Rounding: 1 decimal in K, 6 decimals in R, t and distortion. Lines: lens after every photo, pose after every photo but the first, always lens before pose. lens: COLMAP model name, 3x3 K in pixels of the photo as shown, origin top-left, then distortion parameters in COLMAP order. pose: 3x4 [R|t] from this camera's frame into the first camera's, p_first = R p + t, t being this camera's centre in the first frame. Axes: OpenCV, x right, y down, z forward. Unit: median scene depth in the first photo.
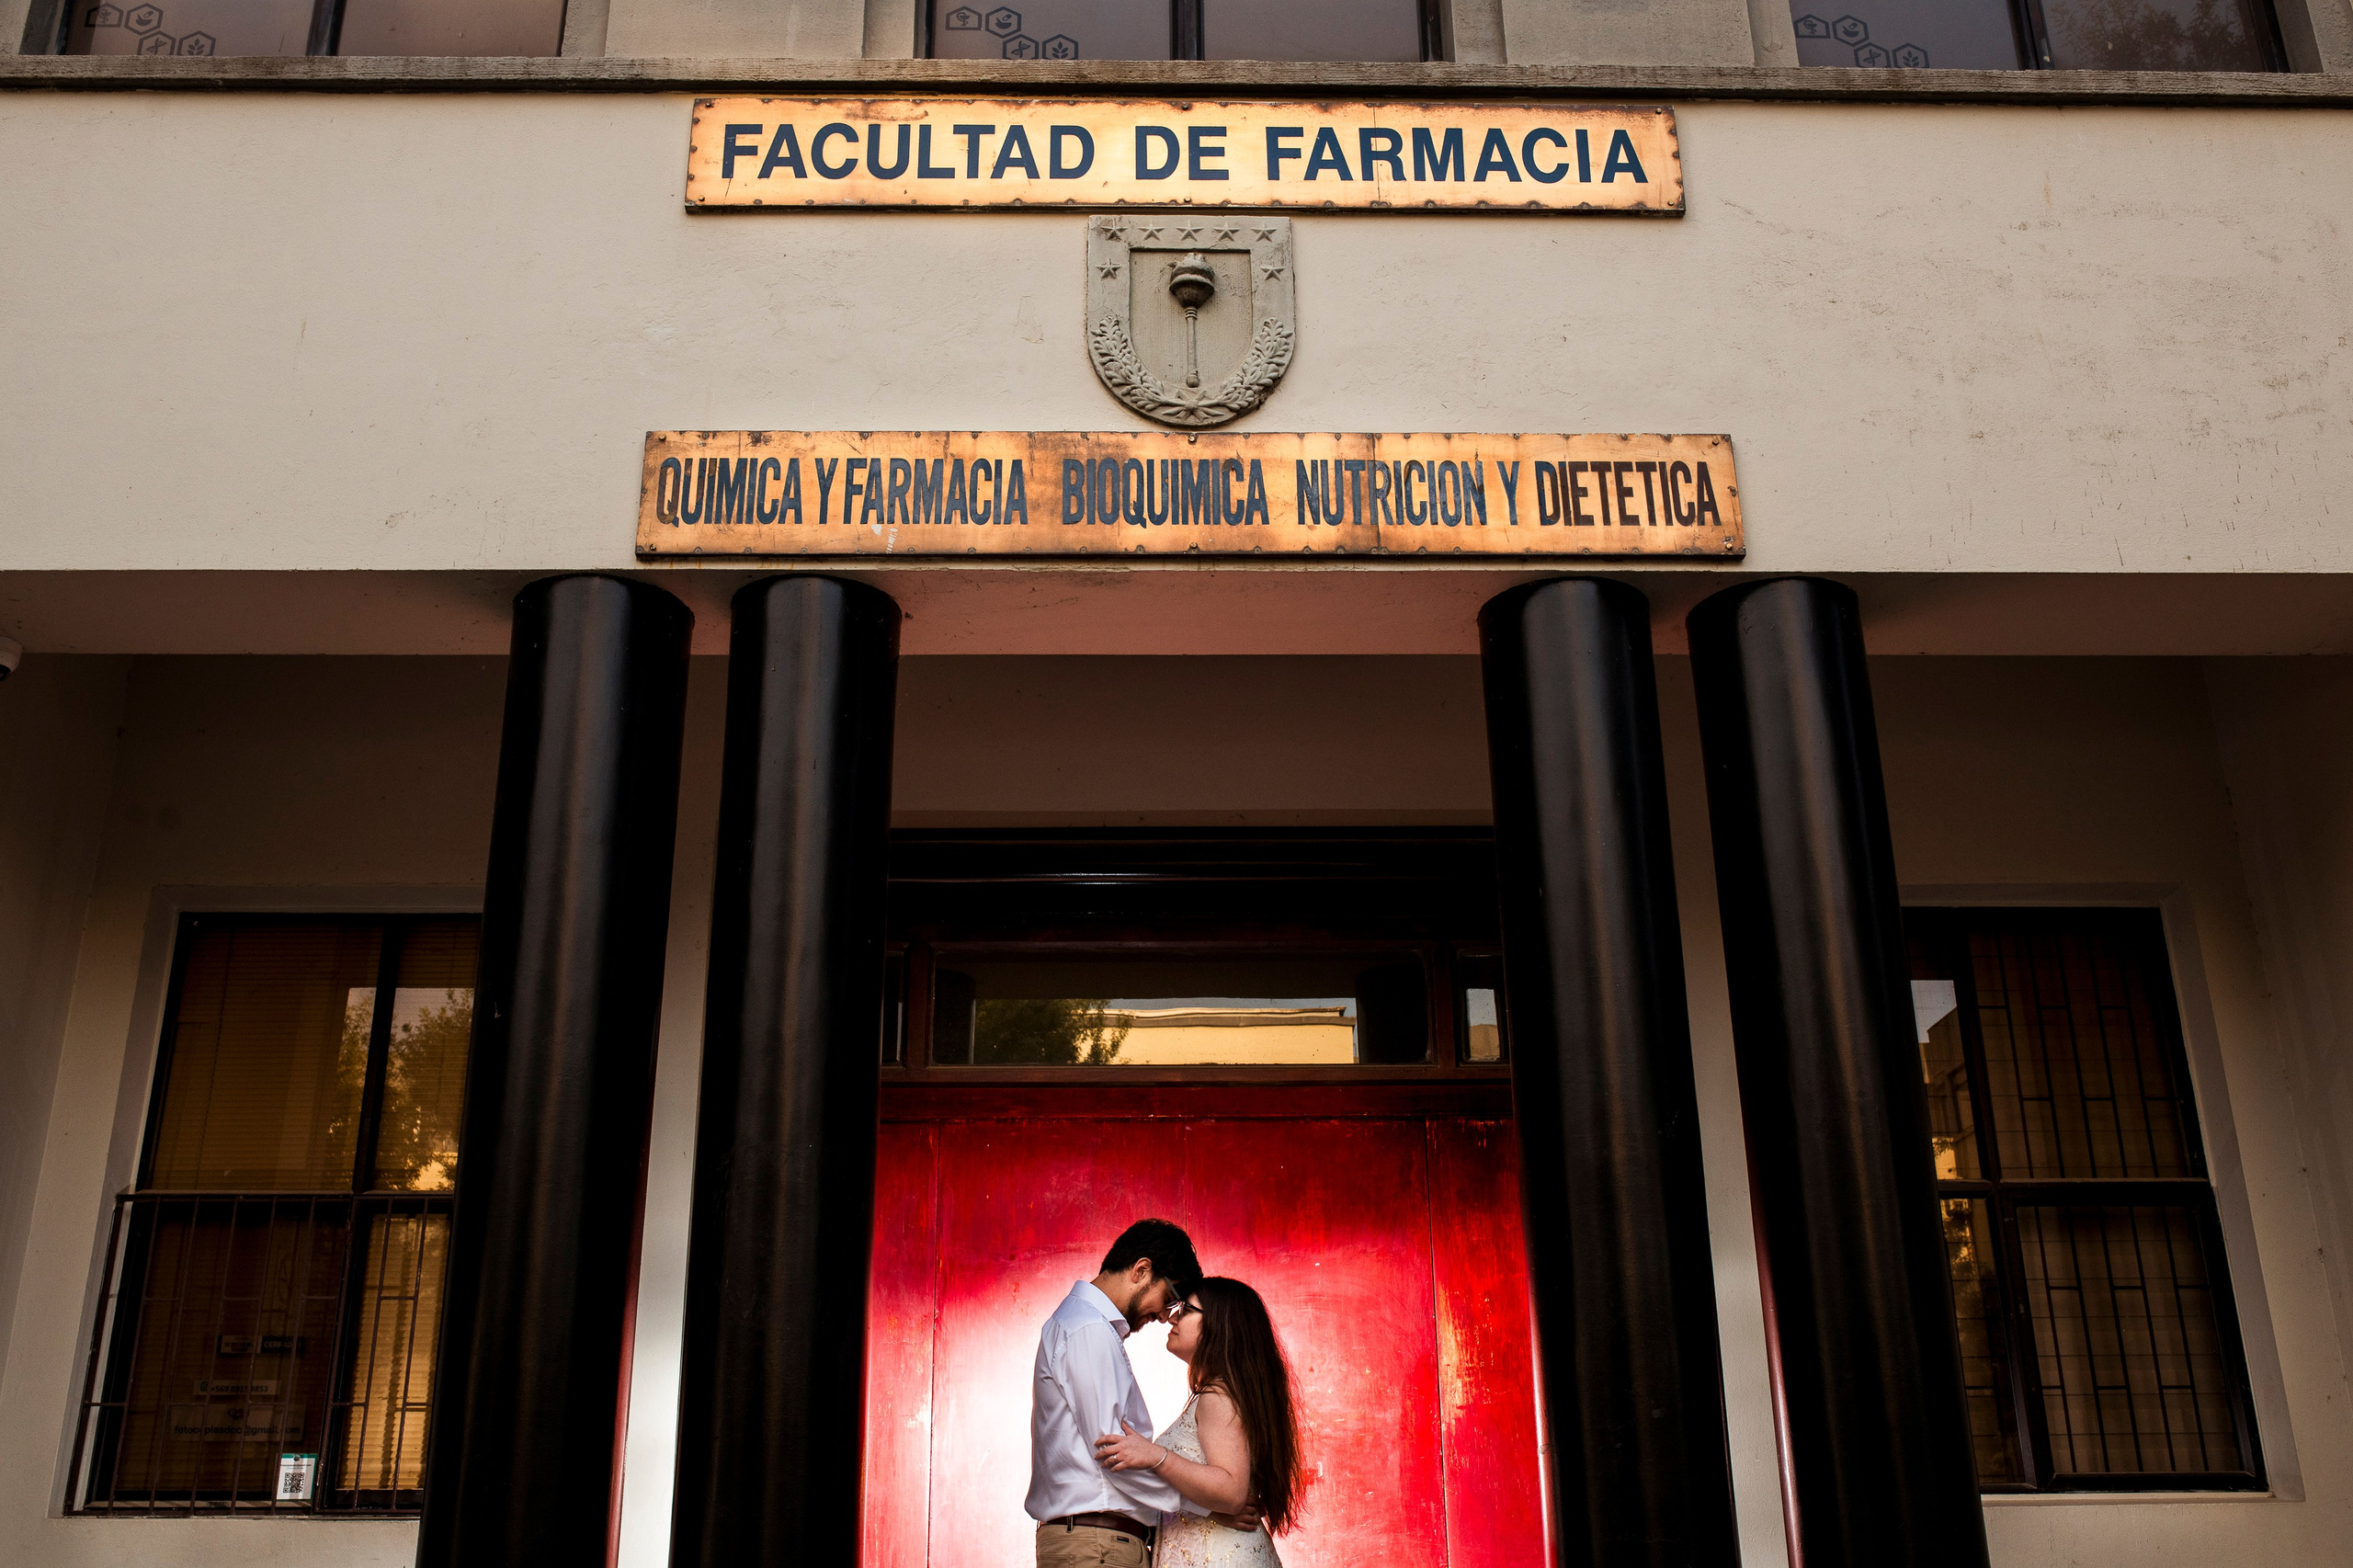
lens RADIAL K [[2099.5, 0, 1116.0], [0, 2099.5, 842.9], [0, 0, 1]] dist [-0.059946, 0.077103]
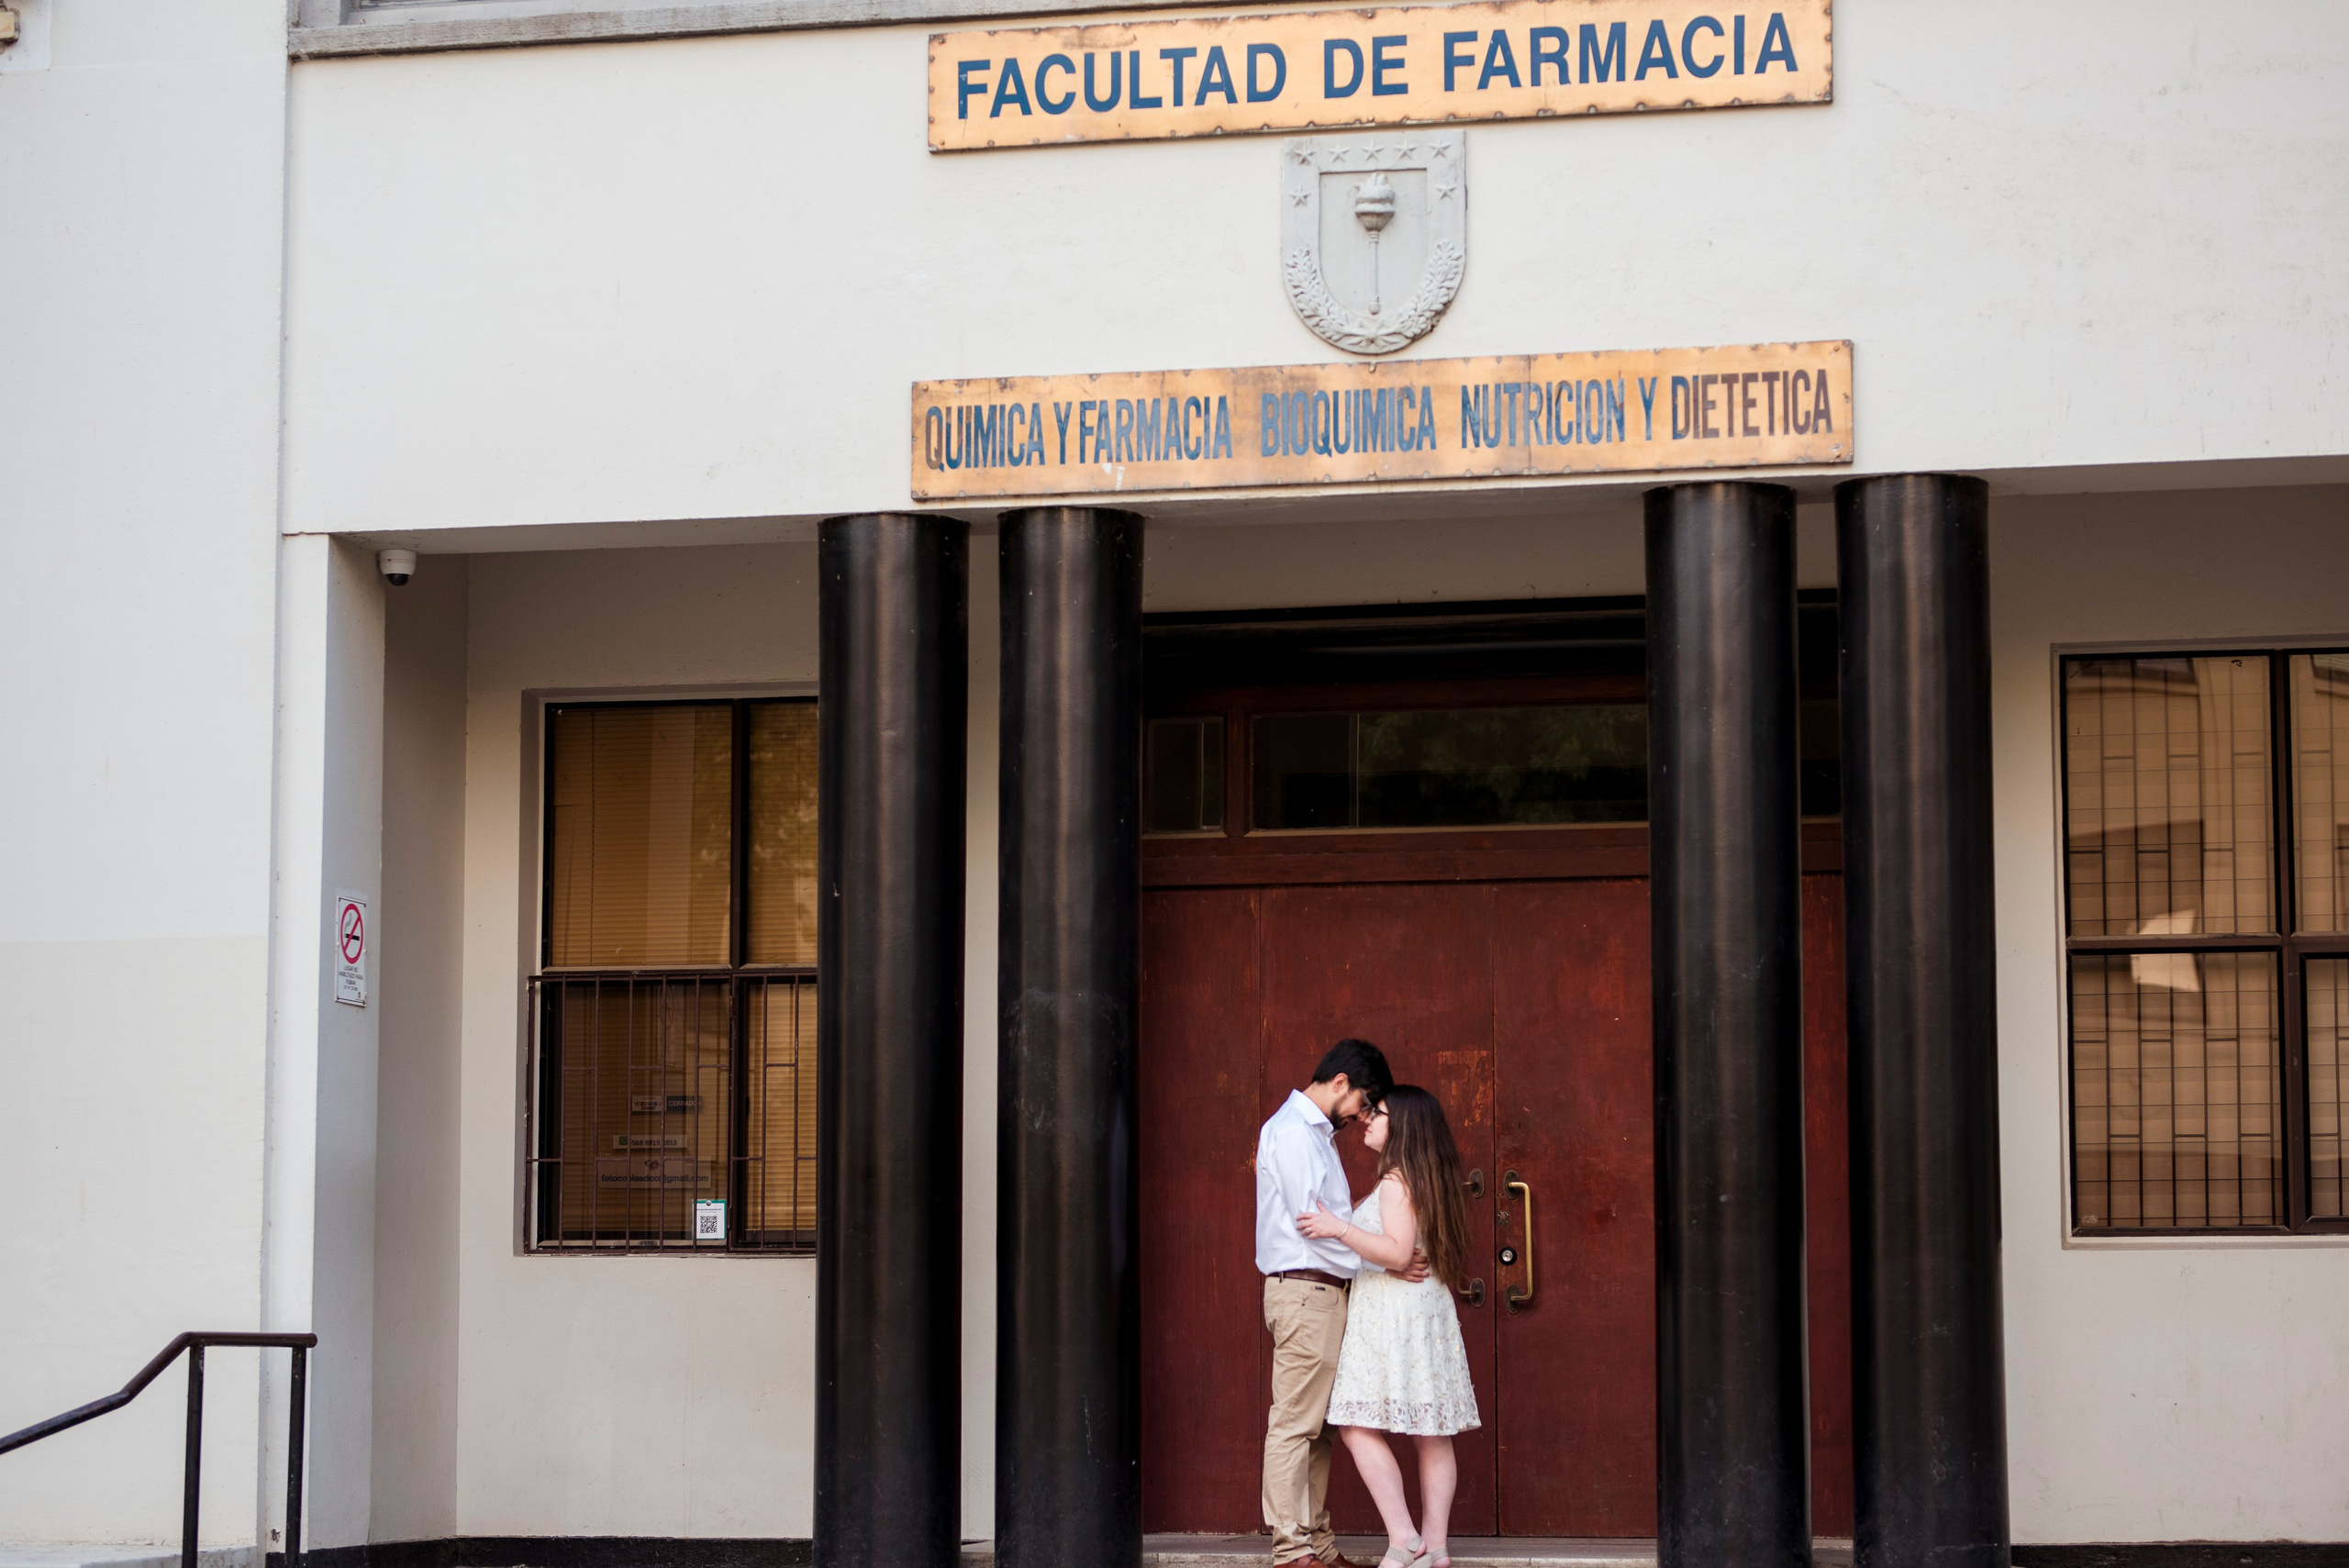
lens RADIAL K [[5744.1, 0, 1174.5], [0, 5744.1, 784.0], [0, 0, 1]] dist [-0.019471, 0.235985]
pose [[0.968638, -0.017923, -0.247831, 0.704970], [0.083640, 0.962711, 0.257278, -0.790414], [0.233978, -0.269938, 0.934017, -2.012152]]
